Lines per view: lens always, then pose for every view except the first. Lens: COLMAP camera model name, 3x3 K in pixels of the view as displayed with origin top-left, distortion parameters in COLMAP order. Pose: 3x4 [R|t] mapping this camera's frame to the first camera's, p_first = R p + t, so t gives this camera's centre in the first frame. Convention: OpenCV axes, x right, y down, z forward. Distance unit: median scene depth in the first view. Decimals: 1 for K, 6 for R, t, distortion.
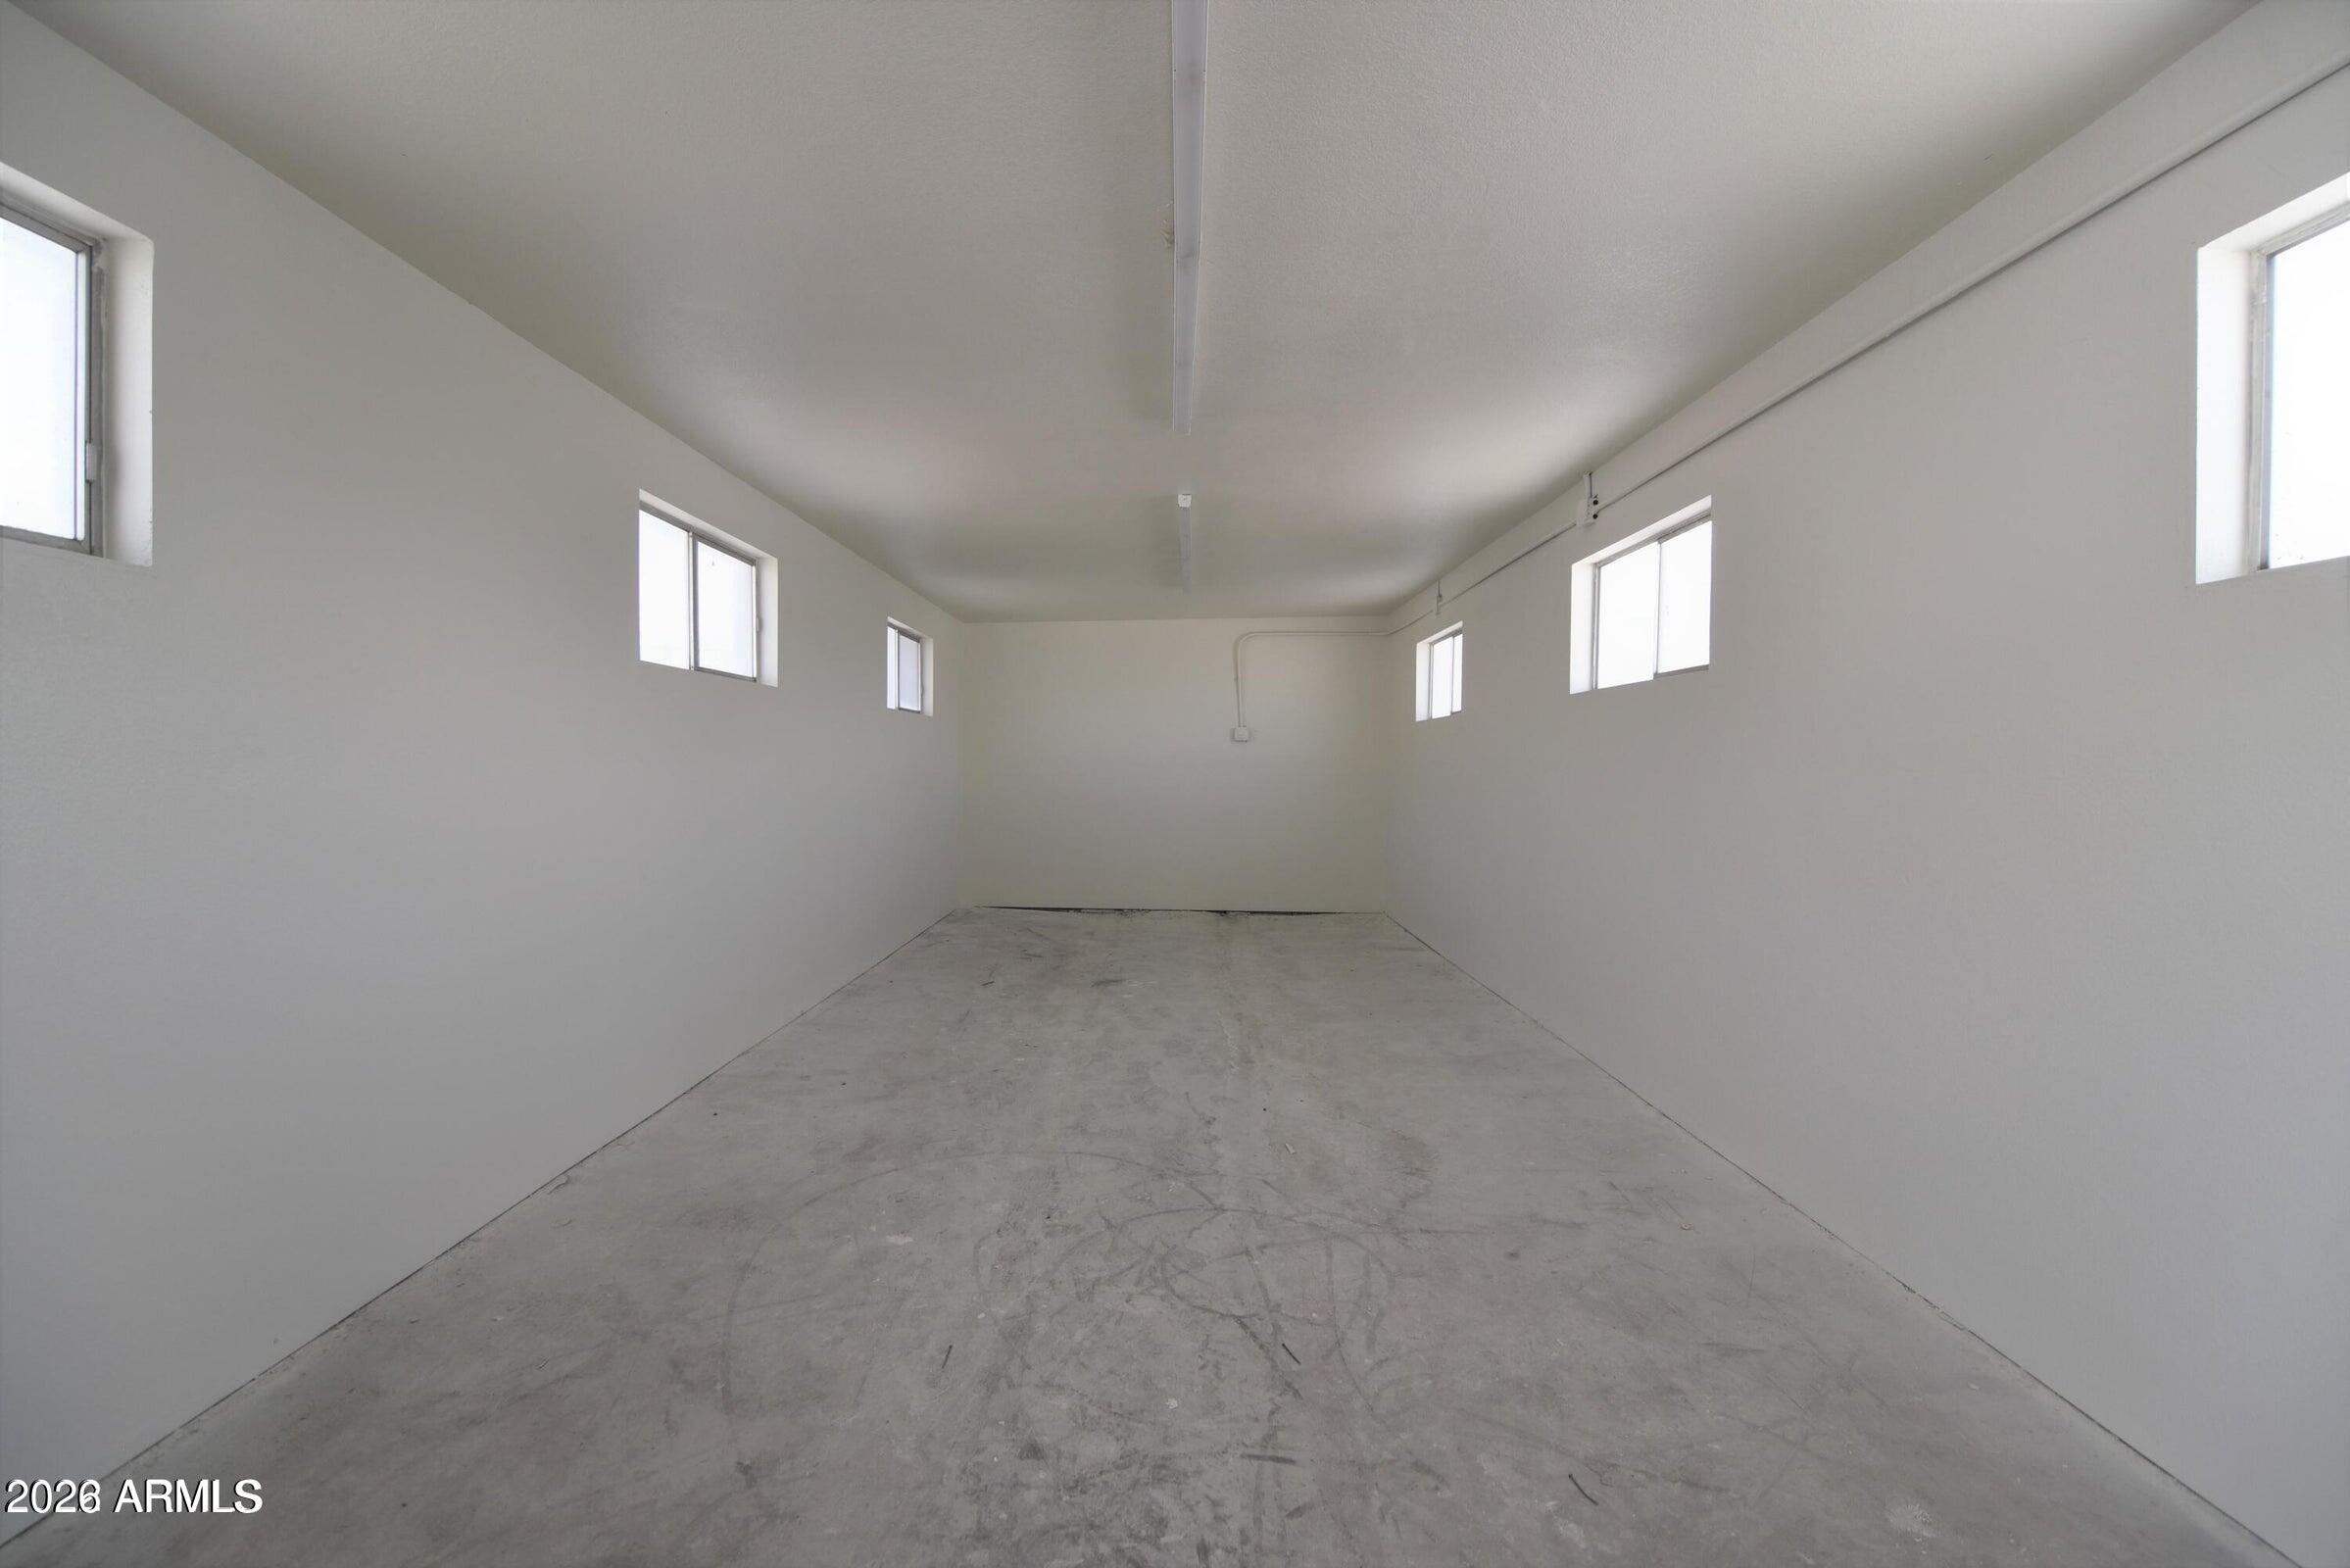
lens RADIAL K [[1026.1, 0, 1165.8], [0, 1026.1, 775.5], [0, 0, 1]] dist [-0.003399, -0.009753]
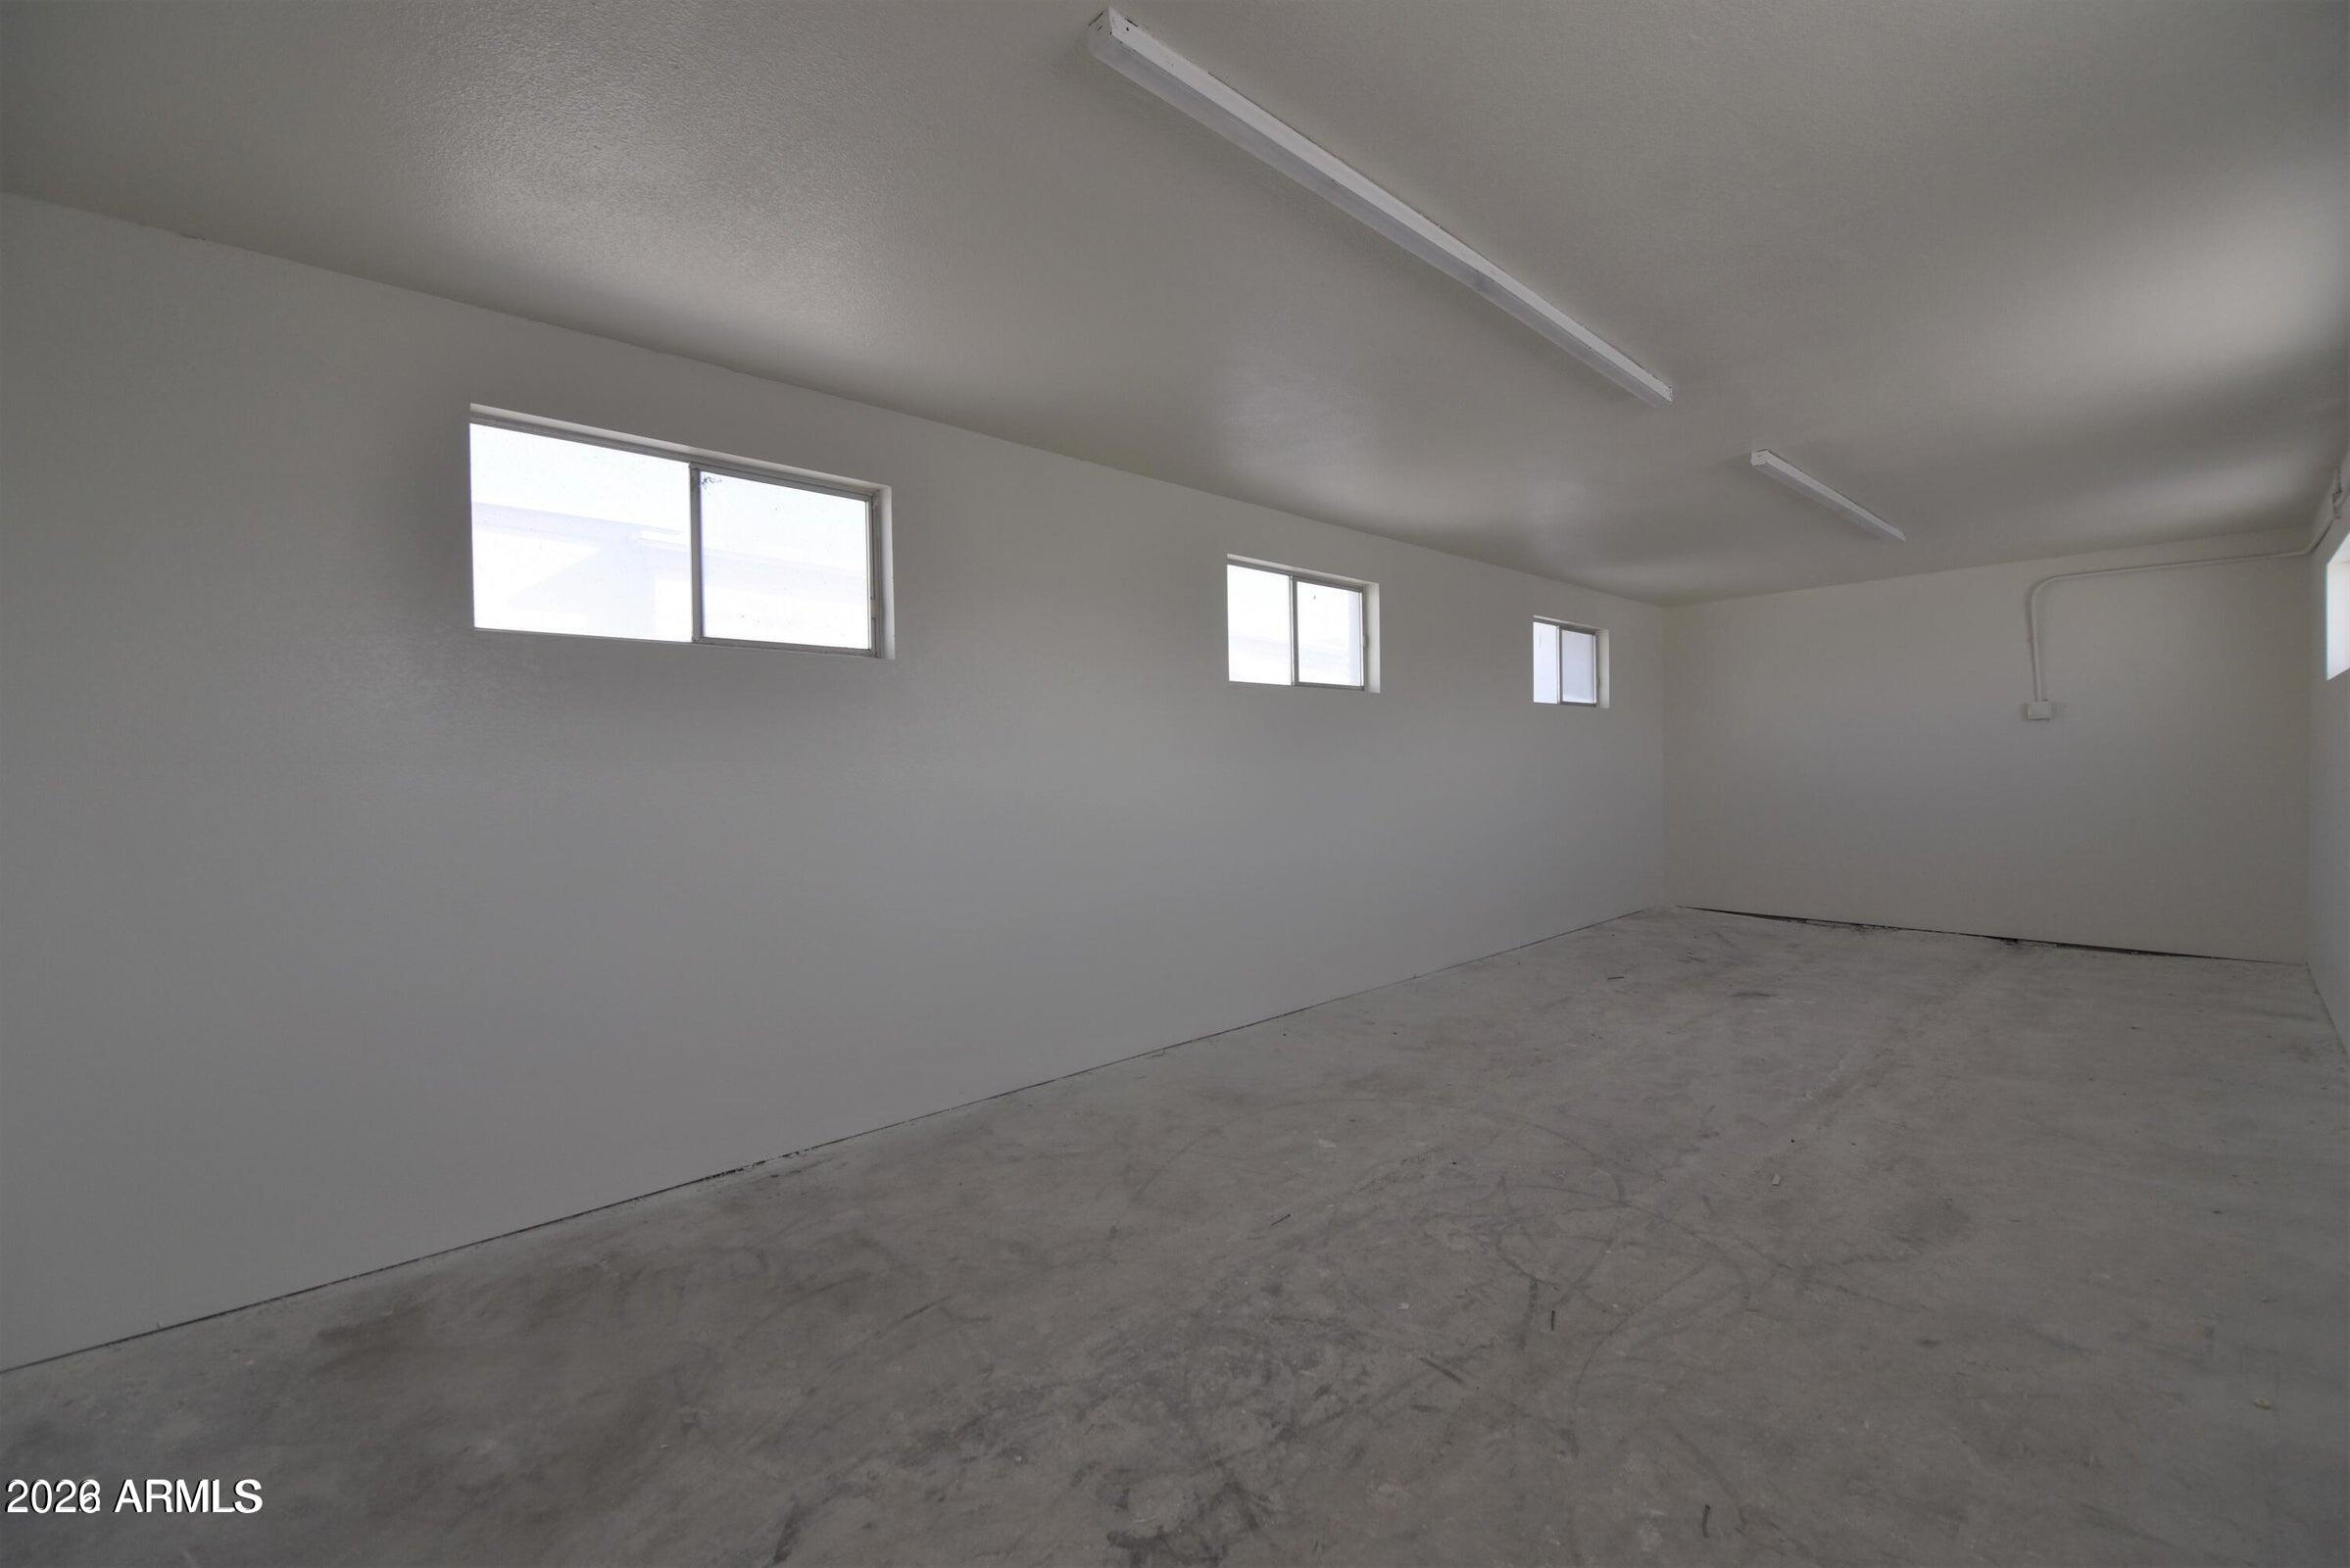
lens RADIAL K [[1026.1, 0, 1165.8], [0, 1026.1, 775.5], [0, 0, 1]] dist [-0.003399, -0.009753]
pose [[0.706829, -0.005626, -0.707362, 0.446666], [0.007985, 0.999968, 0.000026, 0.009565], [0.707339, -0.005666, 0.706852, -0.001235]]
